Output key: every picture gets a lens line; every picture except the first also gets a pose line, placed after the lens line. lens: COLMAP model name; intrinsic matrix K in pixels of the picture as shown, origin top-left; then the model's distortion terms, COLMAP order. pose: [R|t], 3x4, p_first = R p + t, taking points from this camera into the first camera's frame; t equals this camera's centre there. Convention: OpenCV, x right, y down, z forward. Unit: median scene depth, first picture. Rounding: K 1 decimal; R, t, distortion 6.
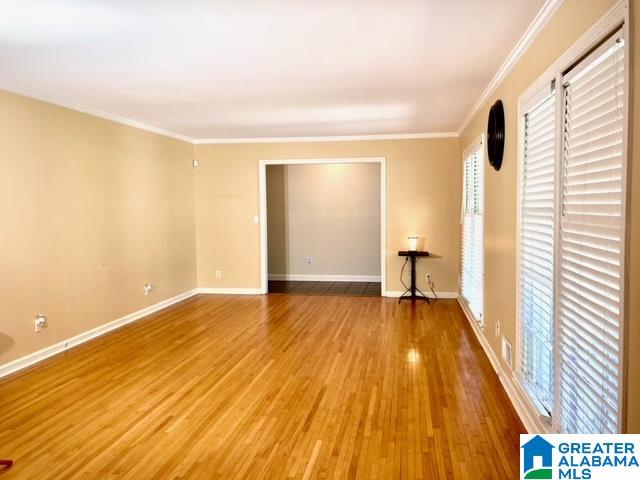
lens RADIAL K [[521.1, 0, 320.2], [0, 521.1, 237.0], [0, 0, 1]] dist [0.010535, -0.005213]
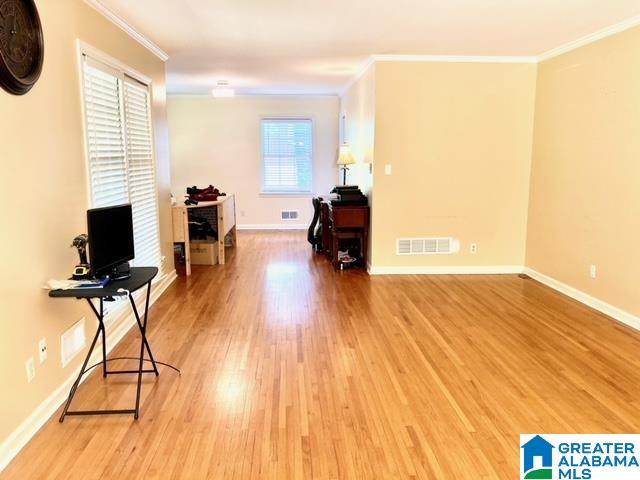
lens RADIAL K [[521.1, 0, 320.2], [0, 521.1, 237.0], [0, 0, 1]] dist [0.010535, -0.005213]
pose [[-0.974625, 0.046953, -0.218863, 0.153355], [-0.001414, 0.976442, 0.215777, -0.103529], [0.223838, 0.210611, -0.951598, 1.743044]]
